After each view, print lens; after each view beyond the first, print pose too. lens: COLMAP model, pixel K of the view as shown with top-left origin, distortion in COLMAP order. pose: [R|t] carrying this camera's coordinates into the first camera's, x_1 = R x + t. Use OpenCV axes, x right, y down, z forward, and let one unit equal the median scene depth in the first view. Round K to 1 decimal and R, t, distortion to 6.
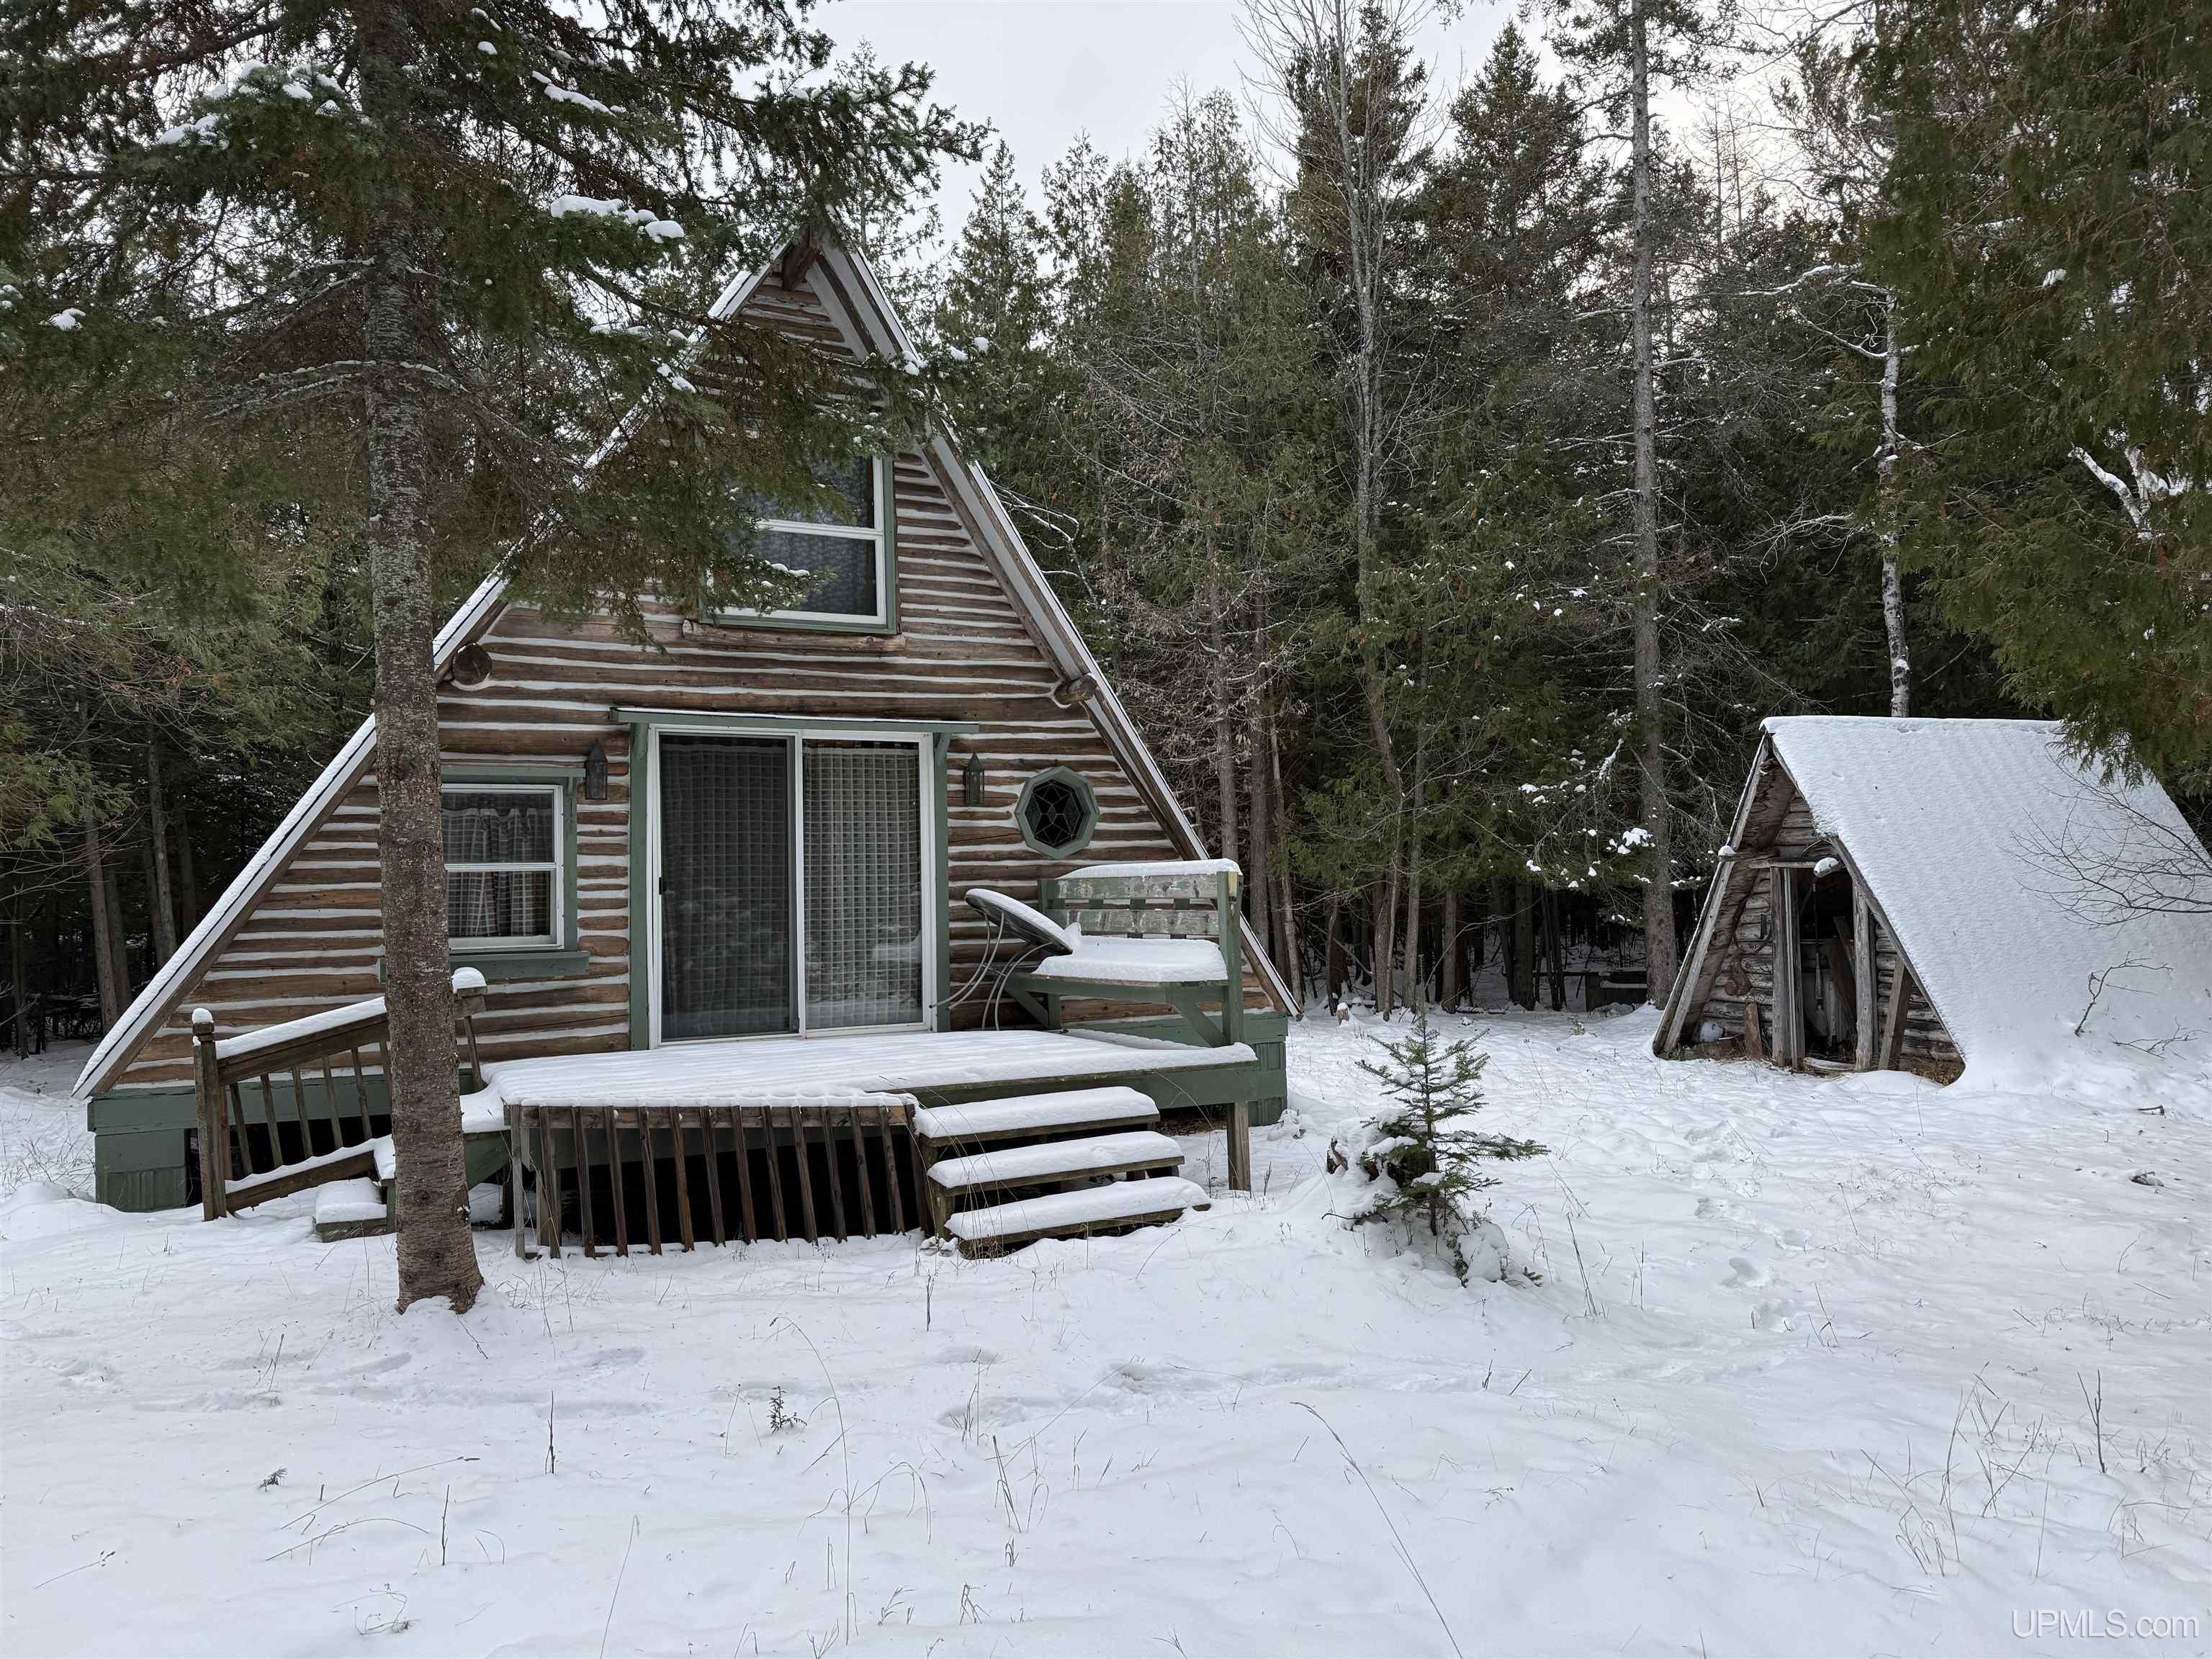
lens RADIAL K [[1522.1, 0, 977.7], [0, 1522.1, 858.2], [0, 0, 1]] dist [0.018413, -0.026479]
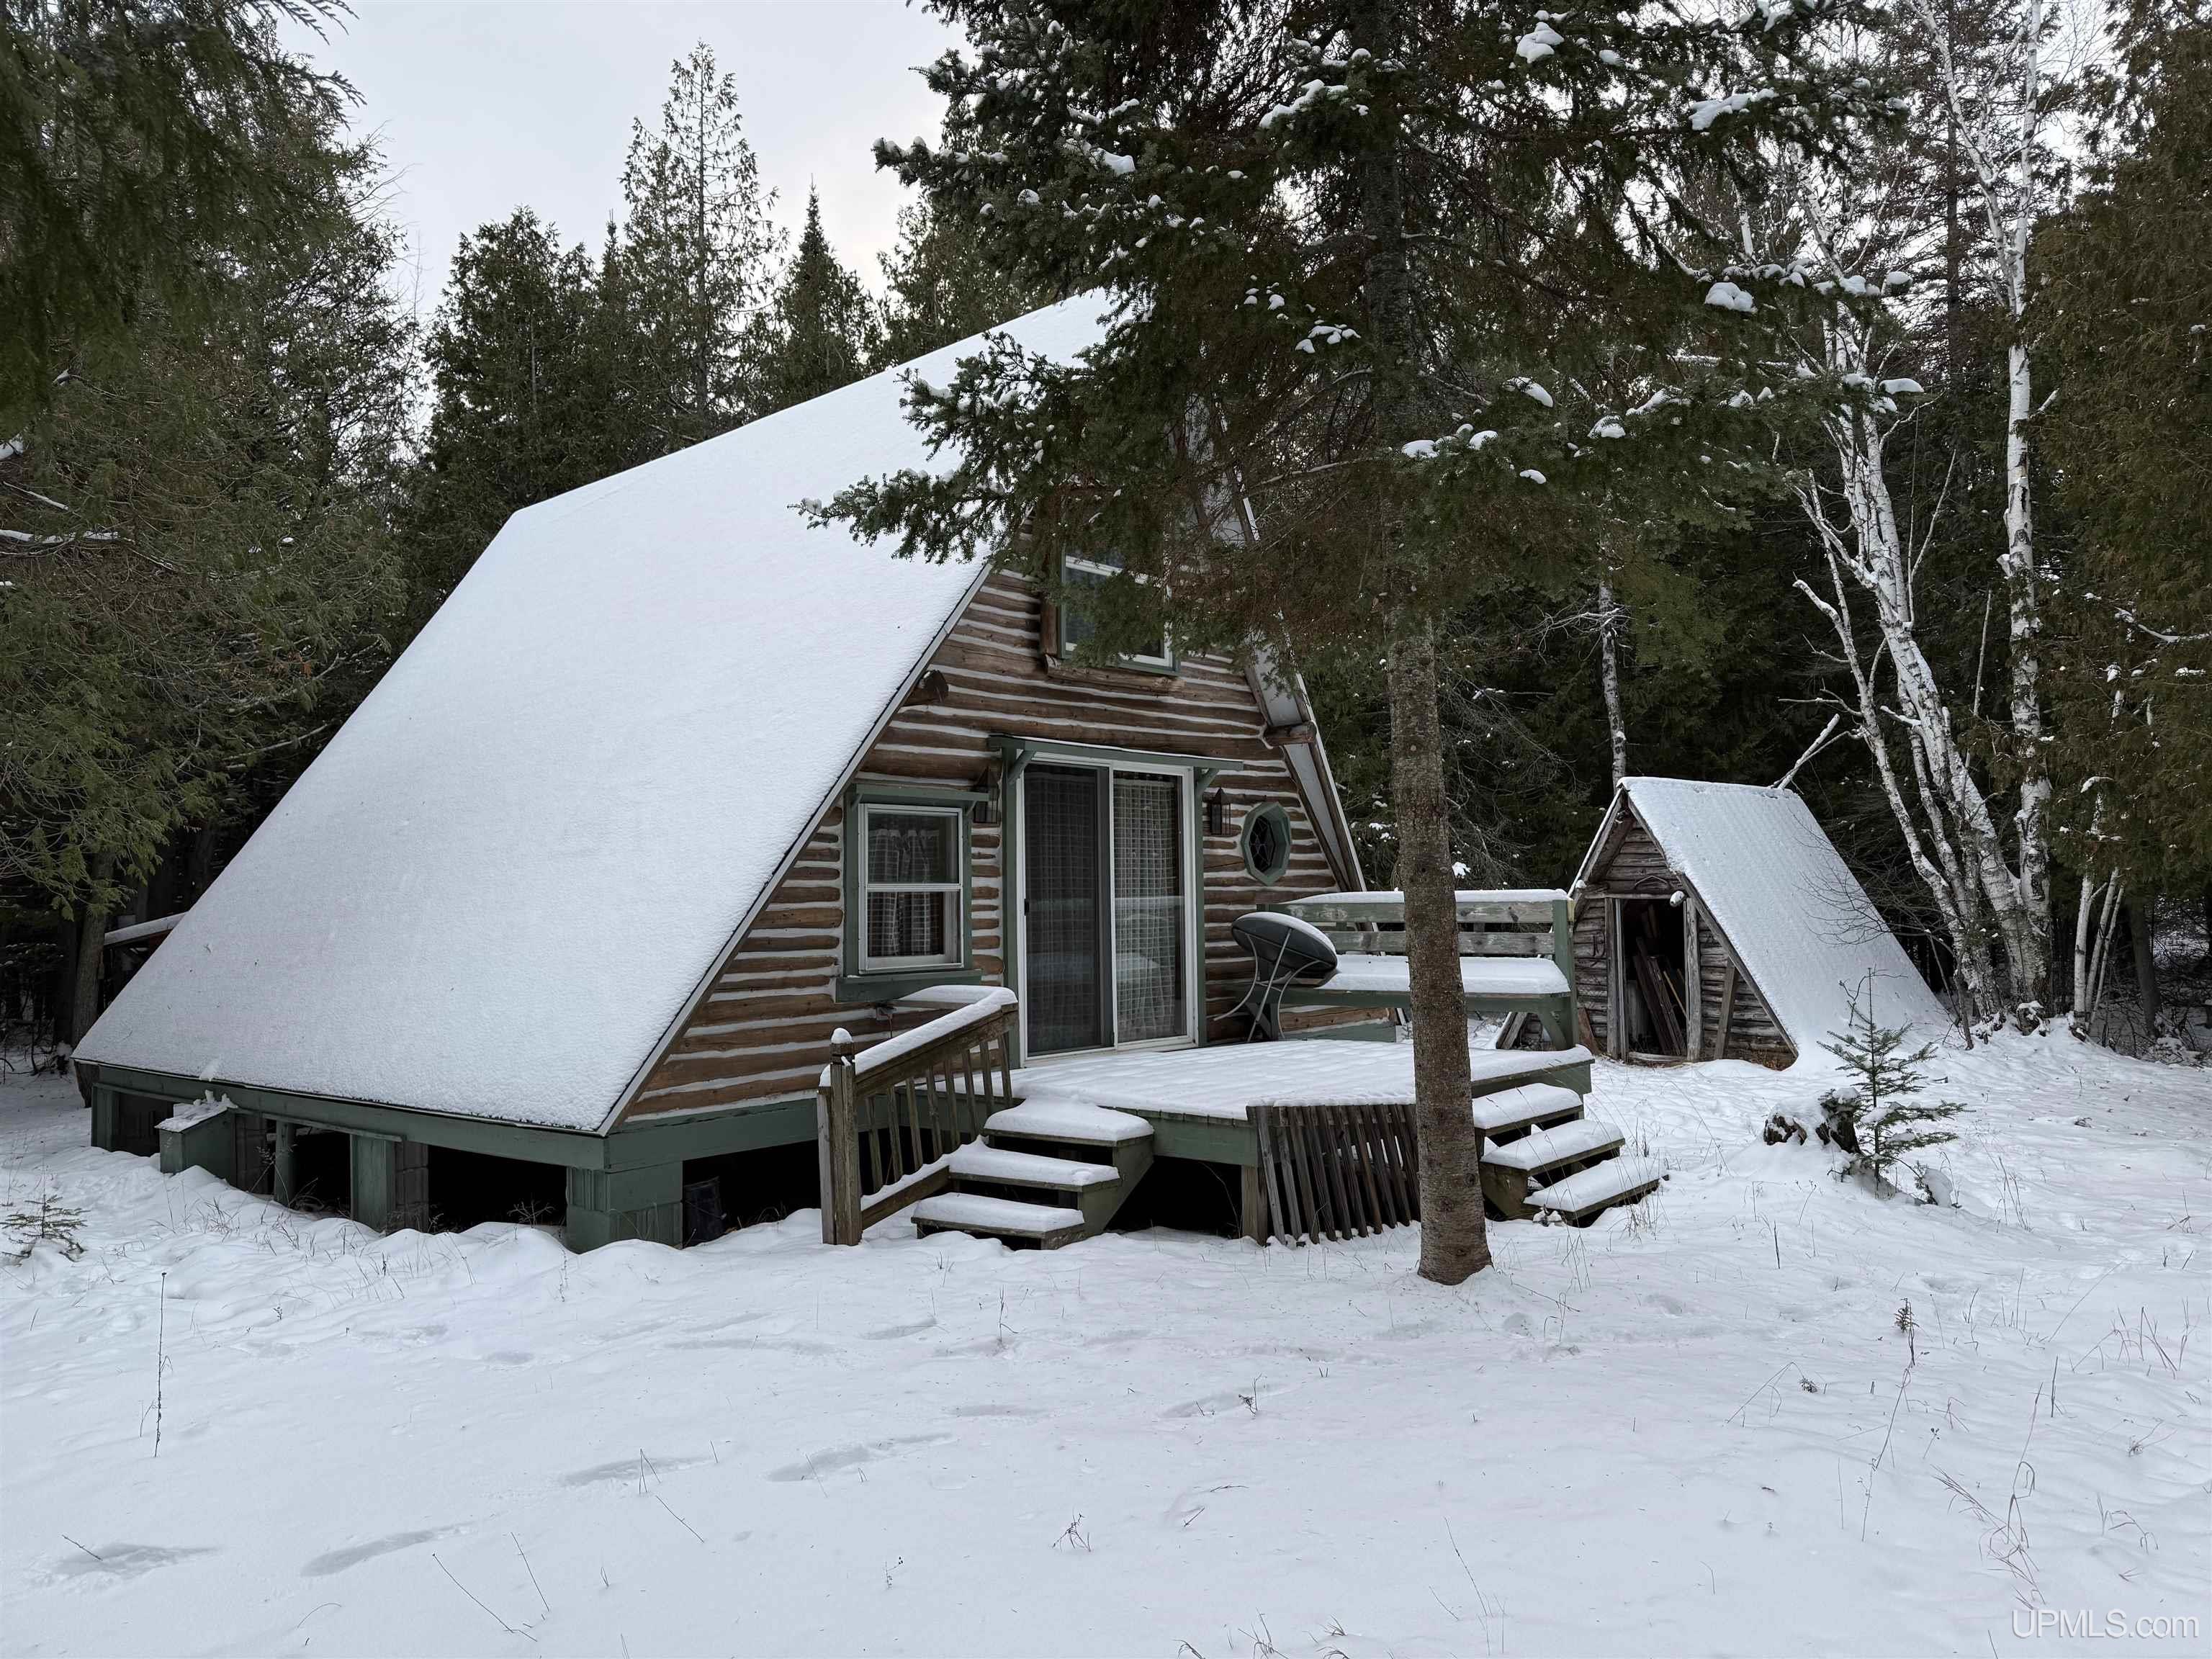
lens RADIAL K [[1522.1, 0, 1107.4], [0, 1522.1, 832.5], [0, 0, 1]] dist [0.018413, -0.026479]
pose [[0.927560, 0.025893, 0.372777, -0.491206], [-0.013988, 0.999303, -0.034607, 0.002257], [-0.373413, 0.026886, 0.927275, 0.012279]]
